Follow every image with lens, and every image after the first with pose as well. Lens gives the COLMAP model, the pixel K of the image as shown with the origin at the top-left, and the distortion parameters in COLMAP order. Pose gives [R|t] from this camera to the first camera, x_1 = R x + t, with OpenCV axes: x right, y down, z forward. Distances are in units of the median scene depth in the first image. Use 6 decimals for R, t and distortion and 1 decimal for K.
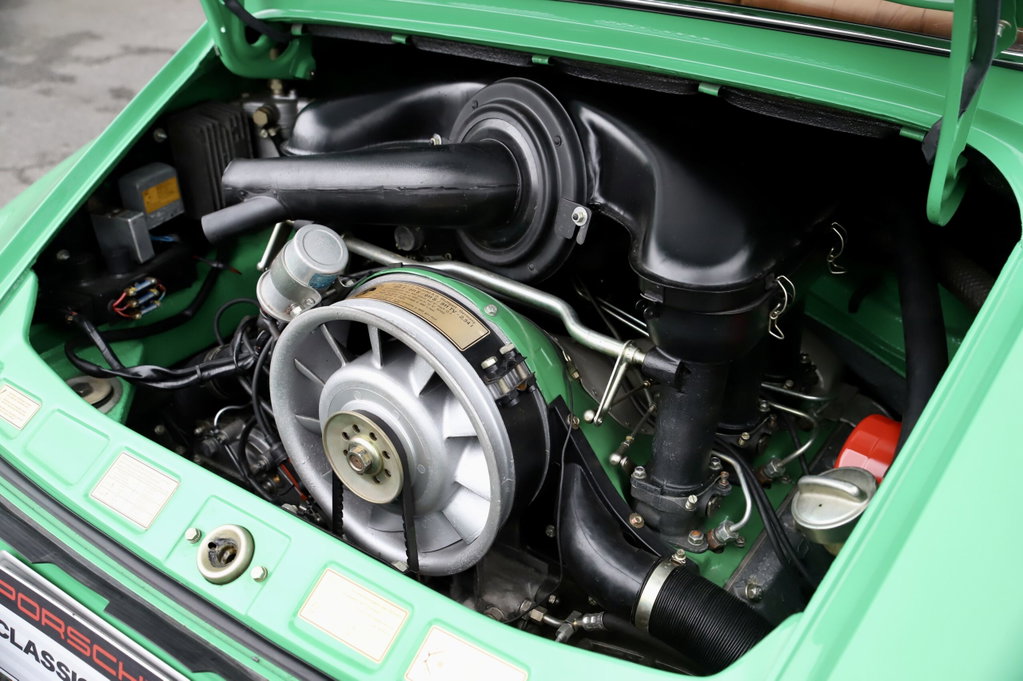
lens RADIAL K [[1004.6, 0, 512.2], [0, 1004.6, 320.2], [0, 0, 1]] dist [-0.003614, 0.027621]
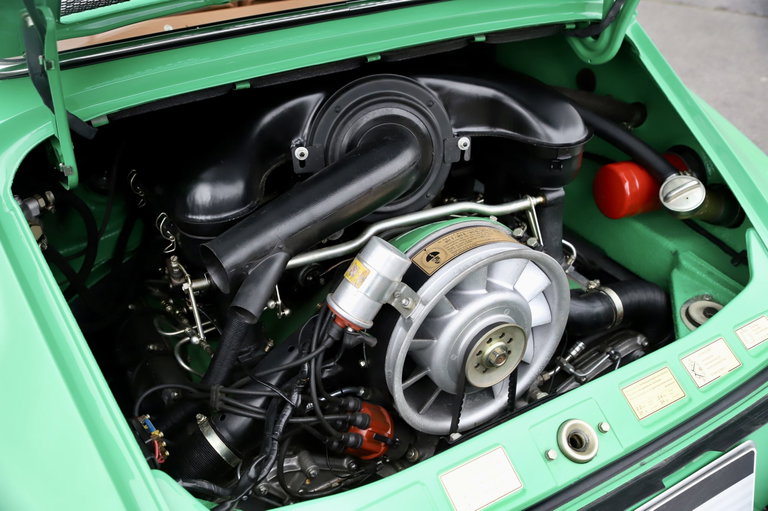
lens RADIAL K [[754.2, 0, 384.5], [0, 754.2, 240.2], [0, 0, 1]] dist [-0.003614, 0.027621]
pose [[0.405158, -0.482943, 0.776281, -0.956053], [0.431869, 0.849488, 0.303085, -0.386312], [-0.805814, 0.212454, 0.552745, 0.524049]]
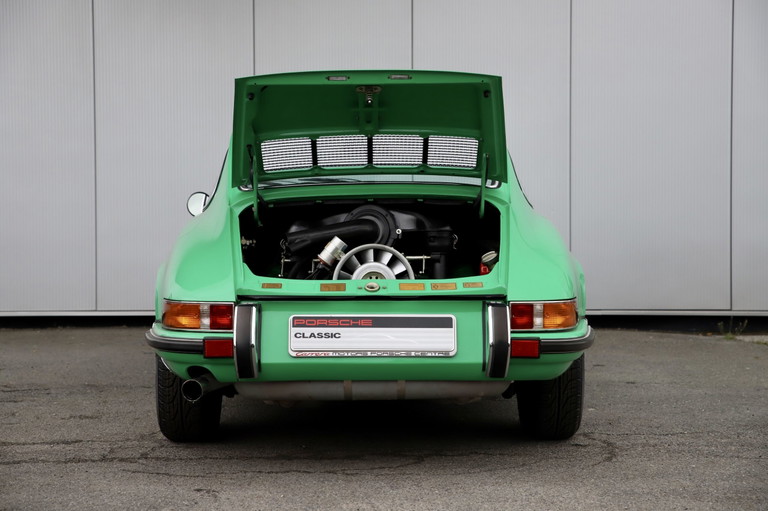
lens RADIAL K [[1391.8, 0, 384.0], [0, 1391.8, 255.5], [0, 0, 1]] dist [0.203067, 0.113783]
pose [[0.806493, -0.000897, 0.591243, -3.181456], [0.288572, 0.873397, -0.392305, 2.083039], [-0.516038, 0.487008, 0.704647, -2.706501]]
